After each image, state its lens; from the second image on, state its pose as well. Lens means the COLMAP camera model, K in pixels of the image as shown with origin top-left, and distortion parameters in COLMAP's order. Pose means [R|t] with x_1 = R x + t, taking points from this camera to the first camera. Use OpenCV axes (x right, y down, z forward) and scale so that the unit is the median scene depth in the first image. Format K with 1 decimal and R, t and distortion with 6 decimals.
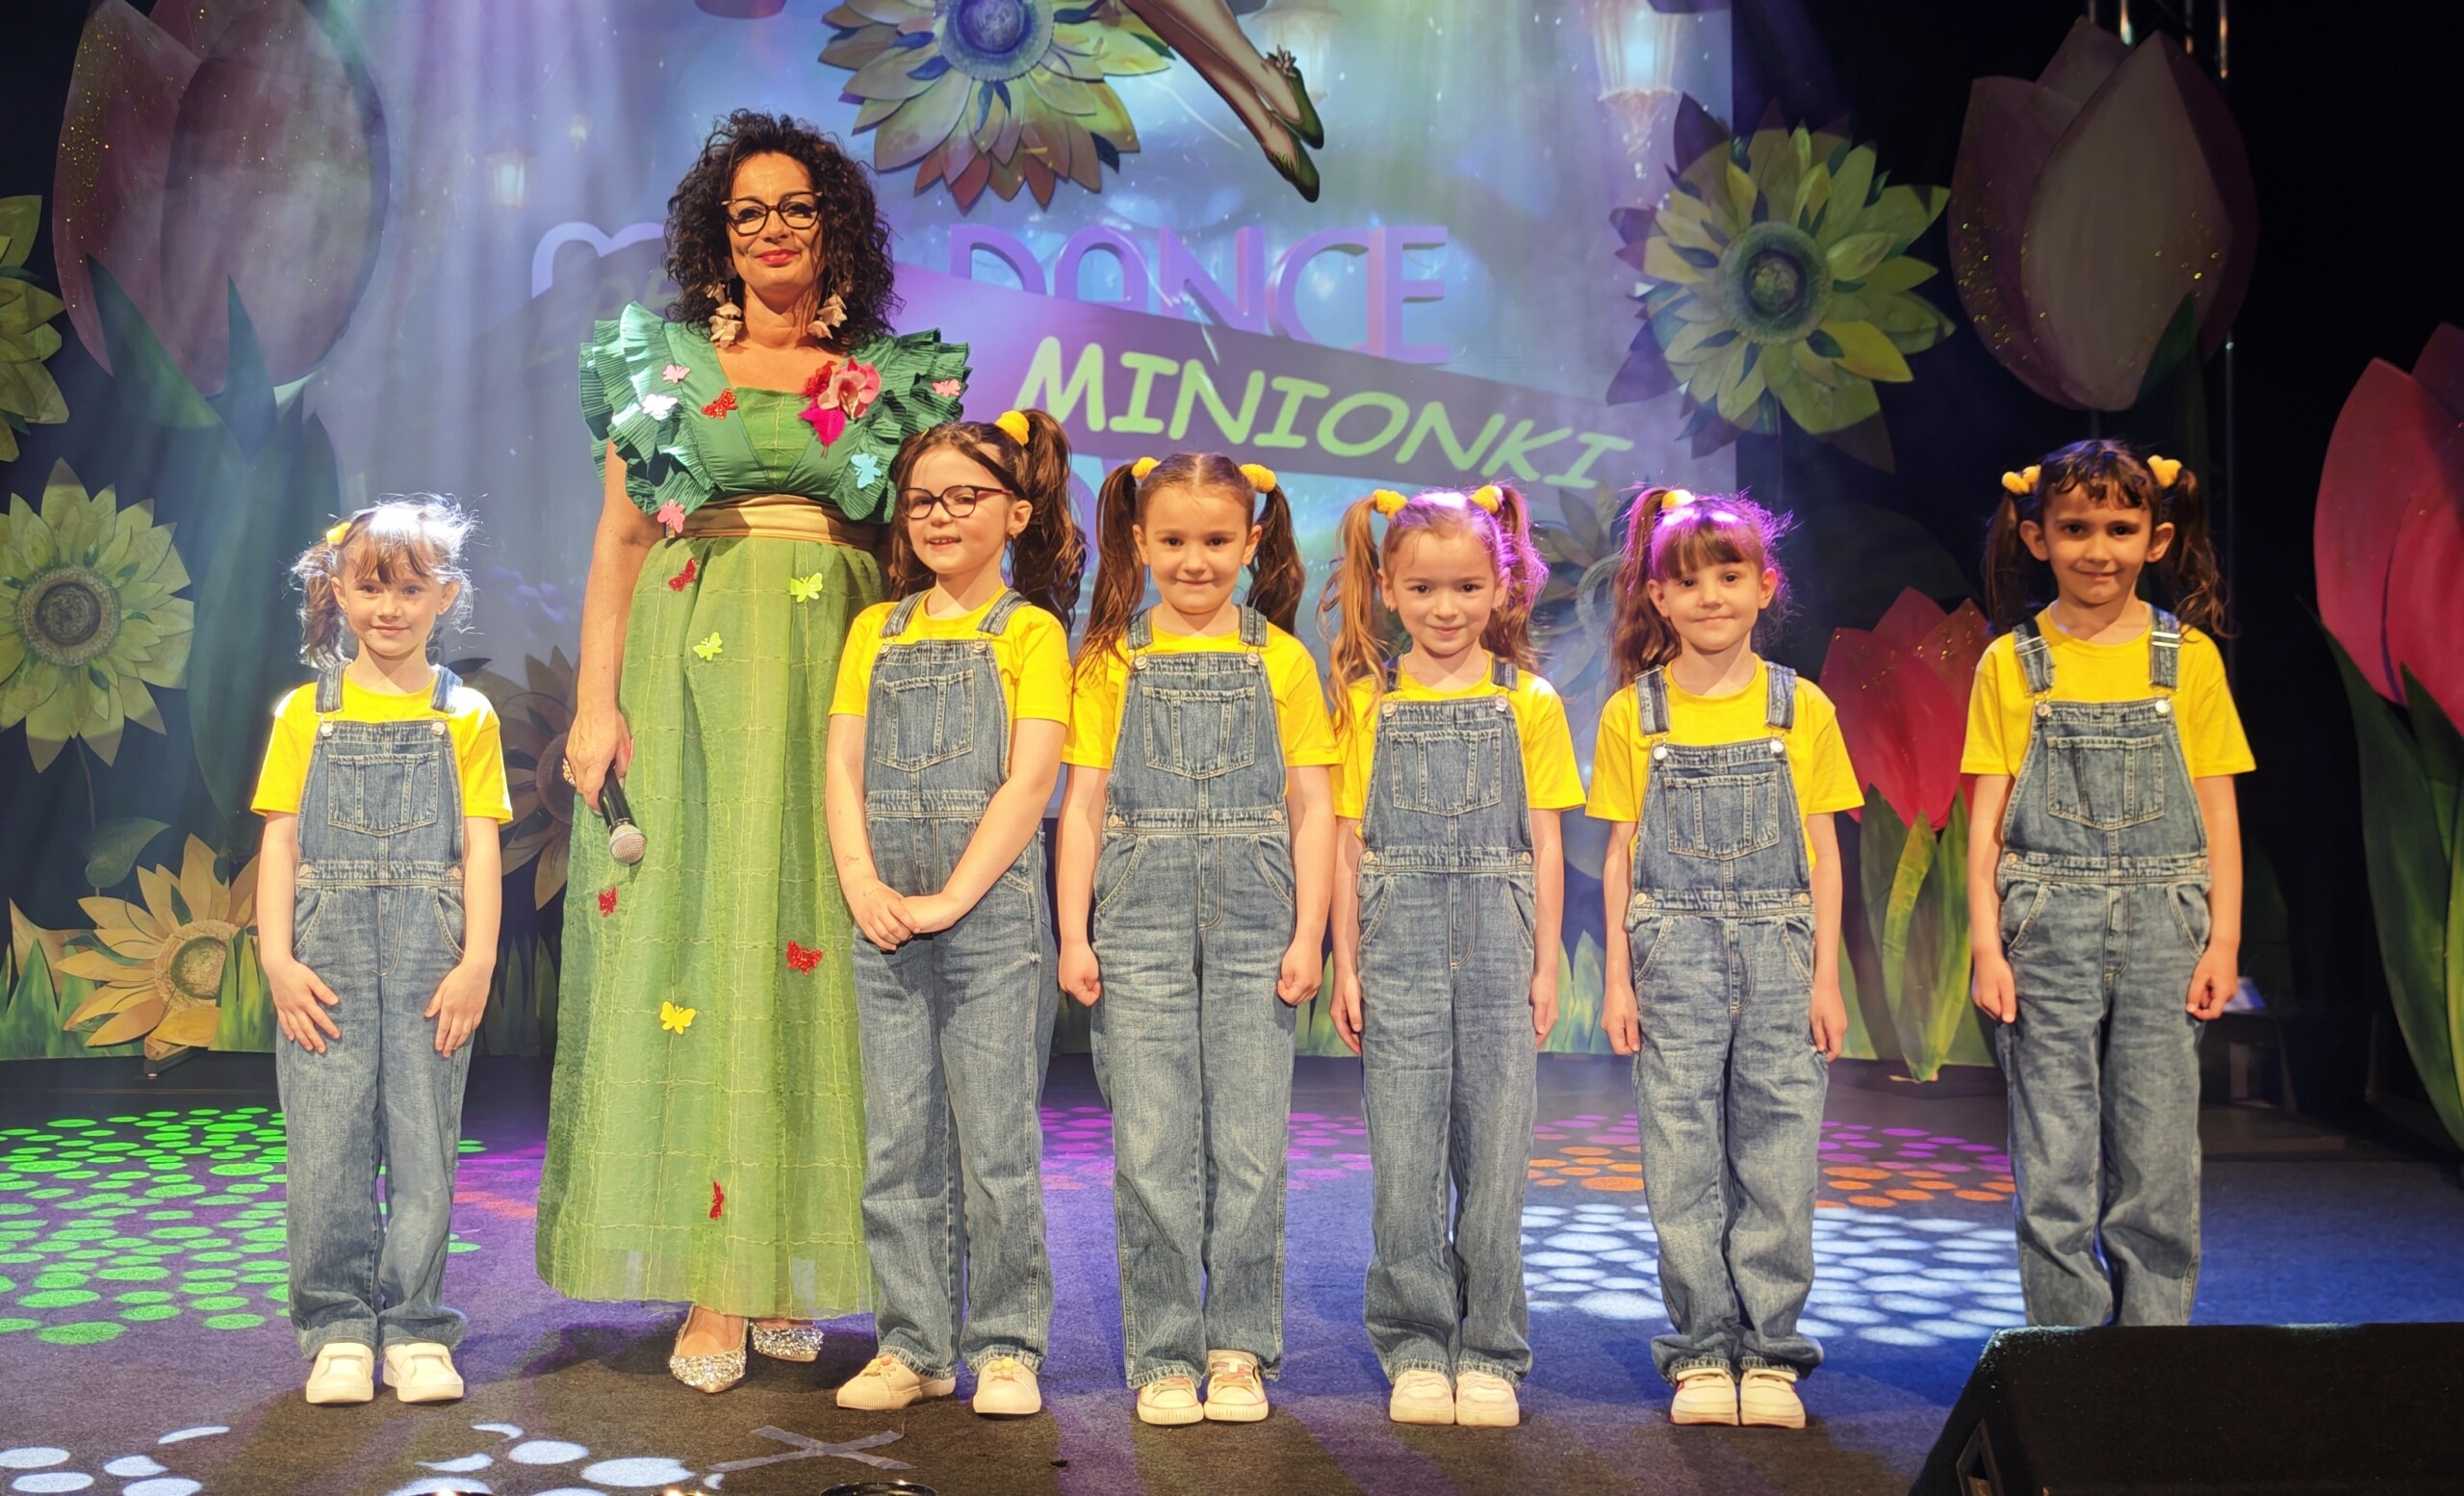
lens RADIAL K [[3431.0, 0, 1065.1], [0, 3431.0, 497.0], [0, 0, 1]] dist [0.093718, -0.322084]
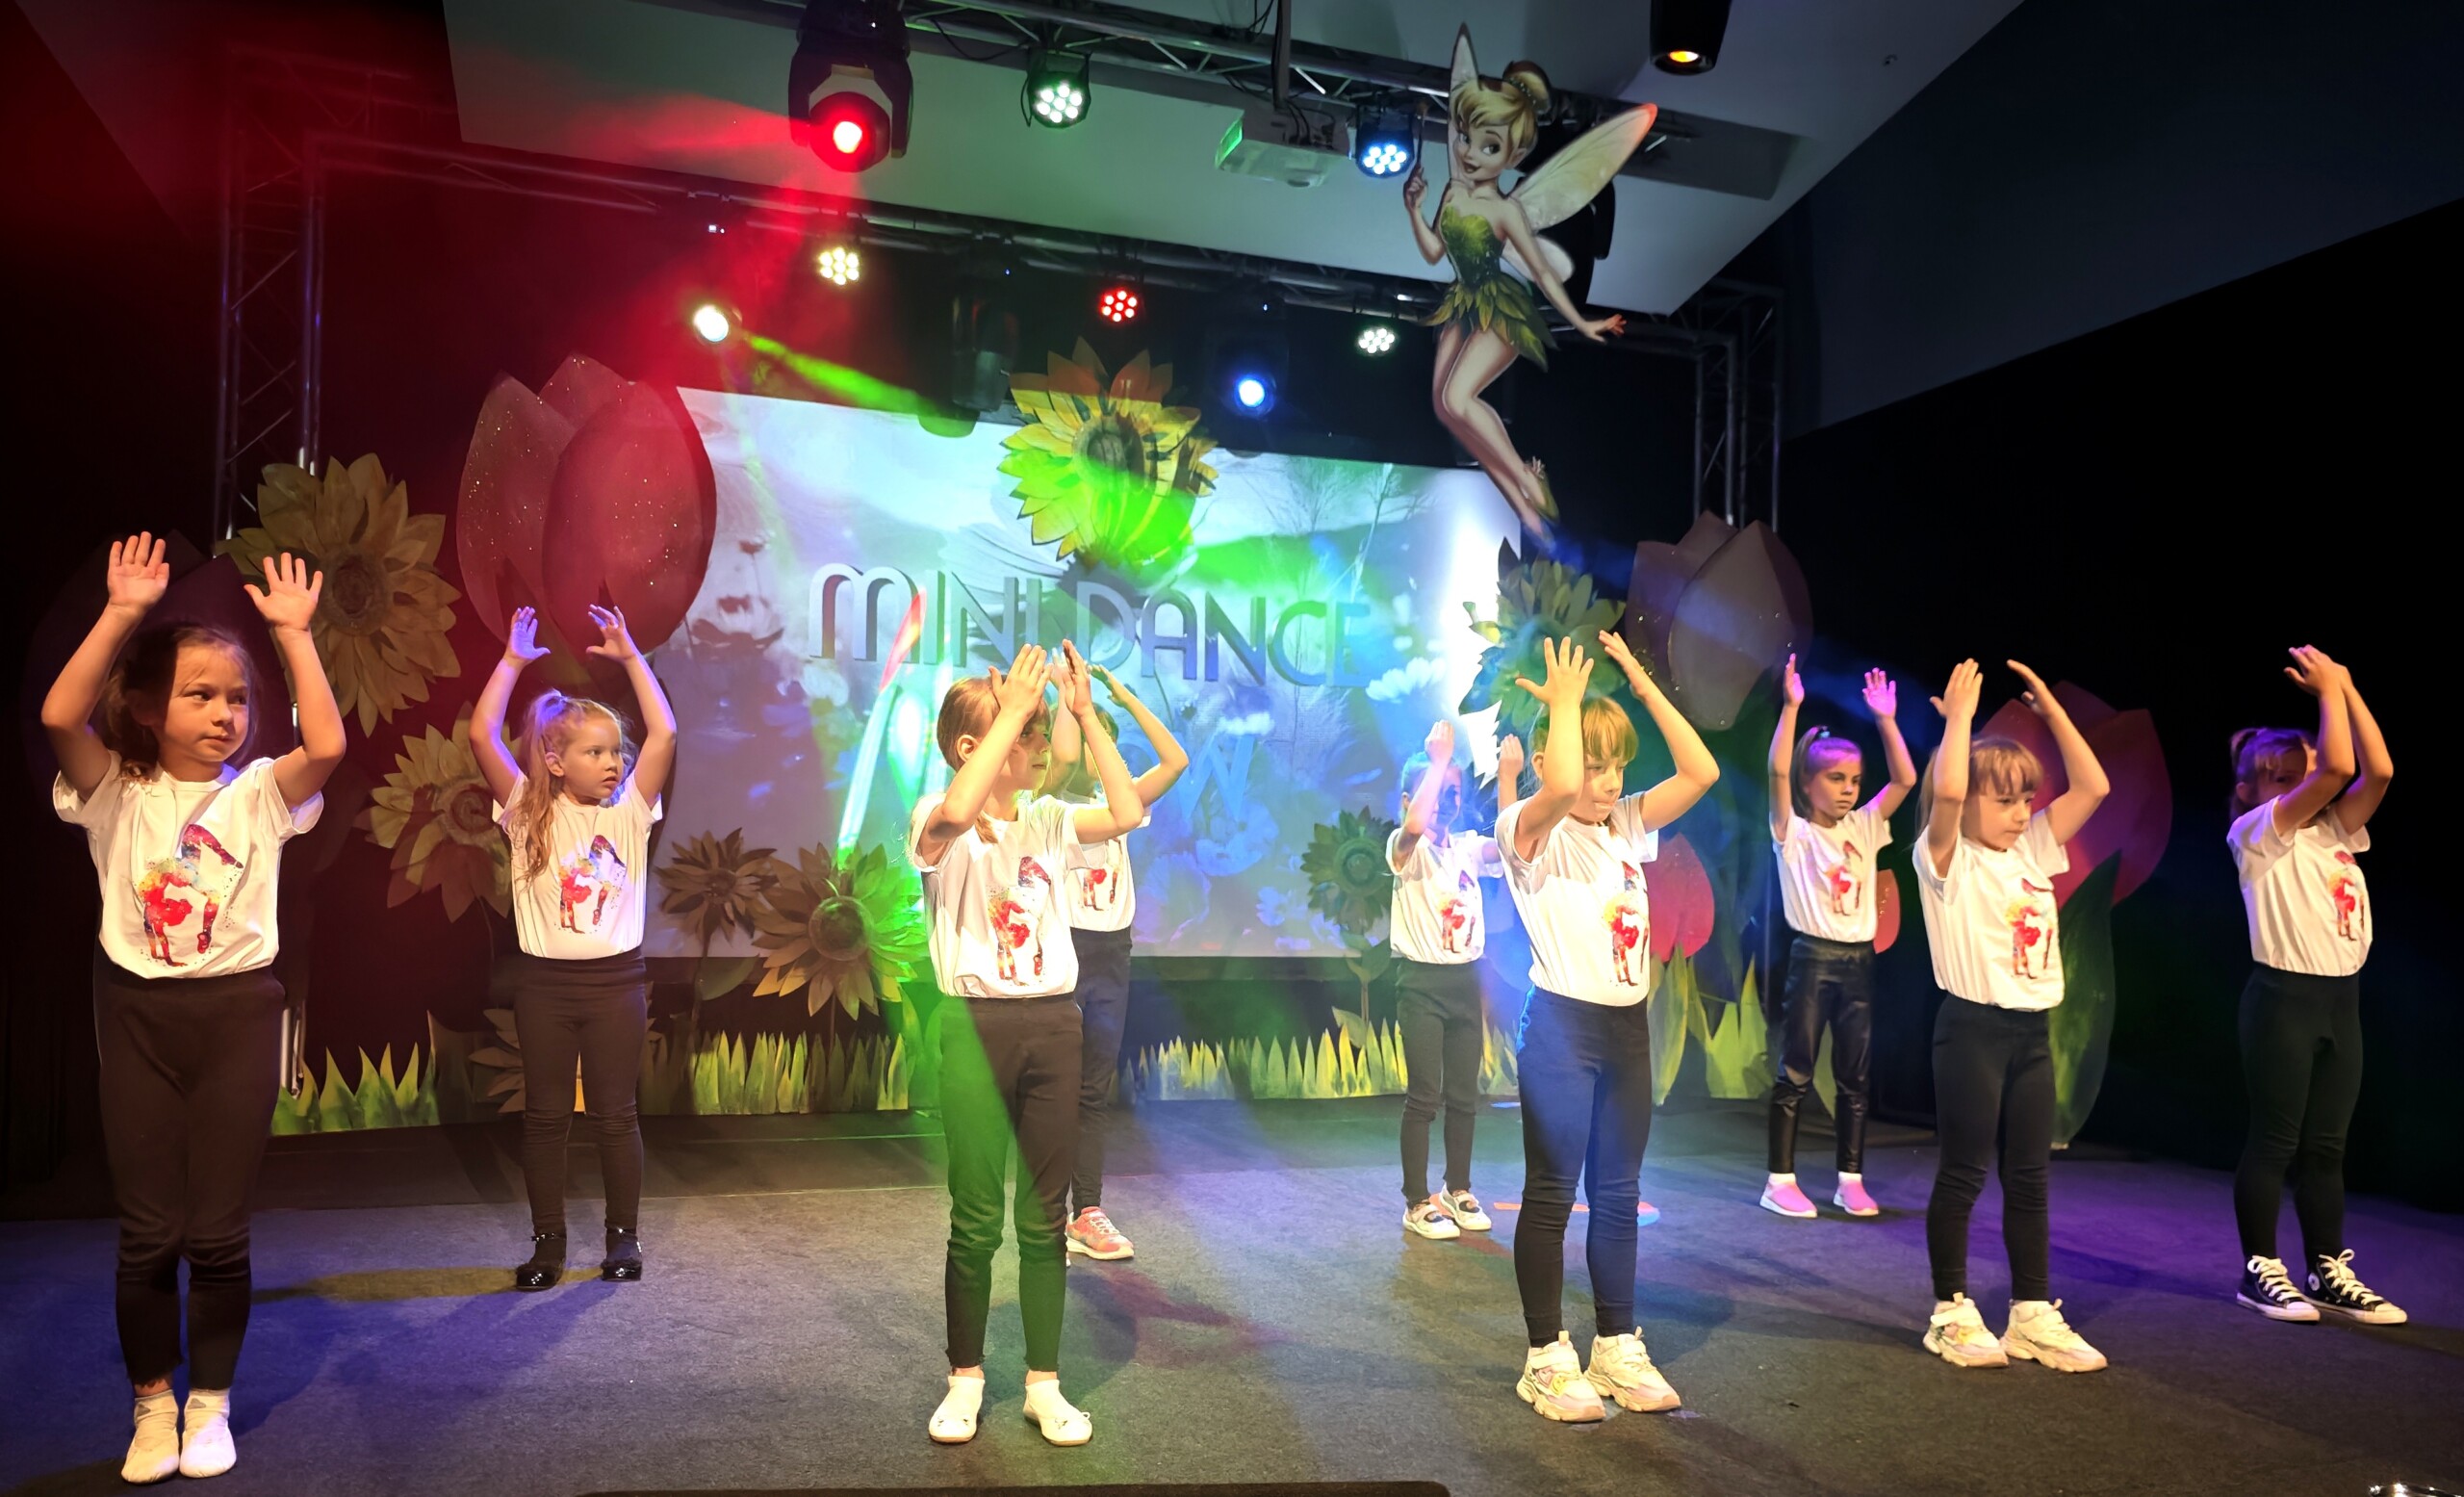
lens RADIAL K [[1790.0, 0, 1262.3], [0, 1790.0, 852.6], [0, 0, 1]] dist [-0.008224, -0.000388]
pose [[0.941570, 0.021933, 0.336102, -0.229039], [-0.032602, 0.999127, 0.026131, 0.021155], [-0.335236, -0.035561, 0.941463, 0.196647]]
